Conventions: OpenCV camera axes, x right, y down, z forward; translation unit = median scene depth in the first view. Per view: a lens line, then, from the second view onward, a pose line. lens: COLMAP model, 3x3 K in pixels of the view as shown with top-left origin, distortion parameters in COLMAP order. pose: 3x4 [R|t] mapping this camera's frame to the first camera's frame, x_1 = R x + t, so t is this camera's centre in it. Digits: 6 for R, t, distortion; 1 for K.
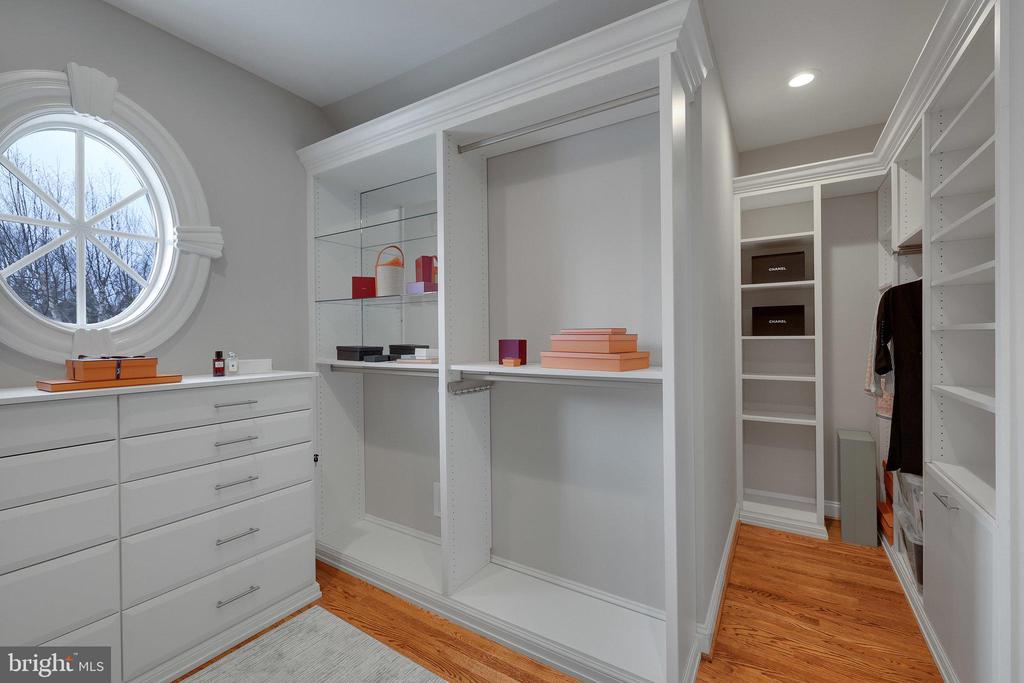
lens RADIAL K [[436.5, 0, 506.7], [0, 436.5, 339.5], [0, 0, 1]] dist [-0.000668, 0.000212]
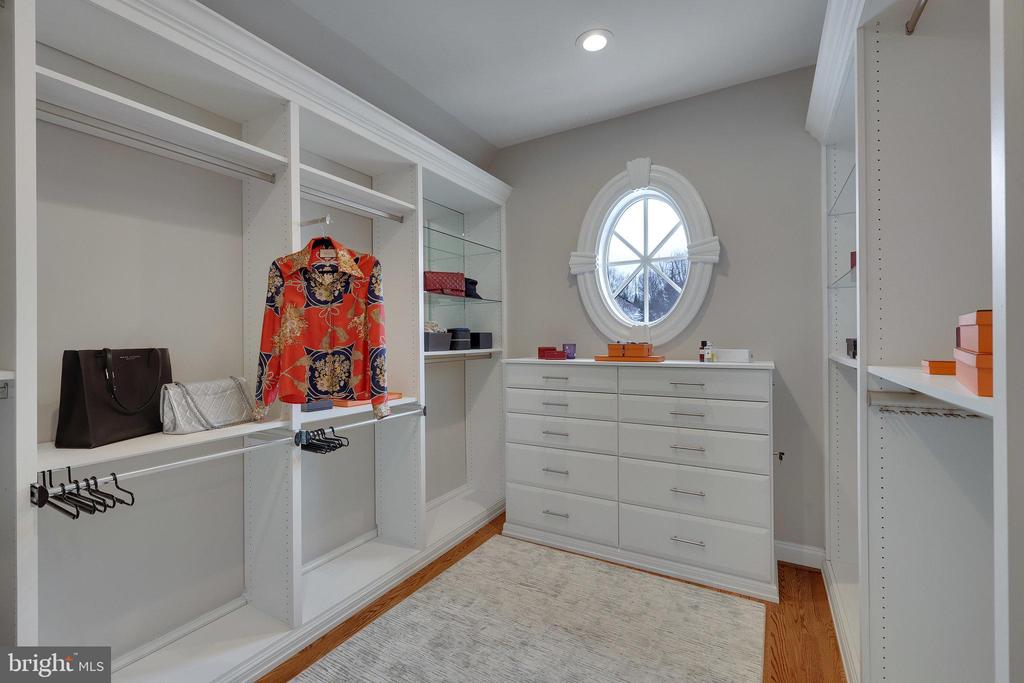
lens RADIAL K [[436.5, 0, 509.0], [0, 436.5, 337.9], [0, 0, 1]] dist [-0.000668, 0.000212]
pose [[0.038944, 0.009154, -0.999199, 0.540700], [0.002733, 0.999953, 0.009267, 0.006322], [0.999238, -0.003091, 0.038917, 0.423324]]
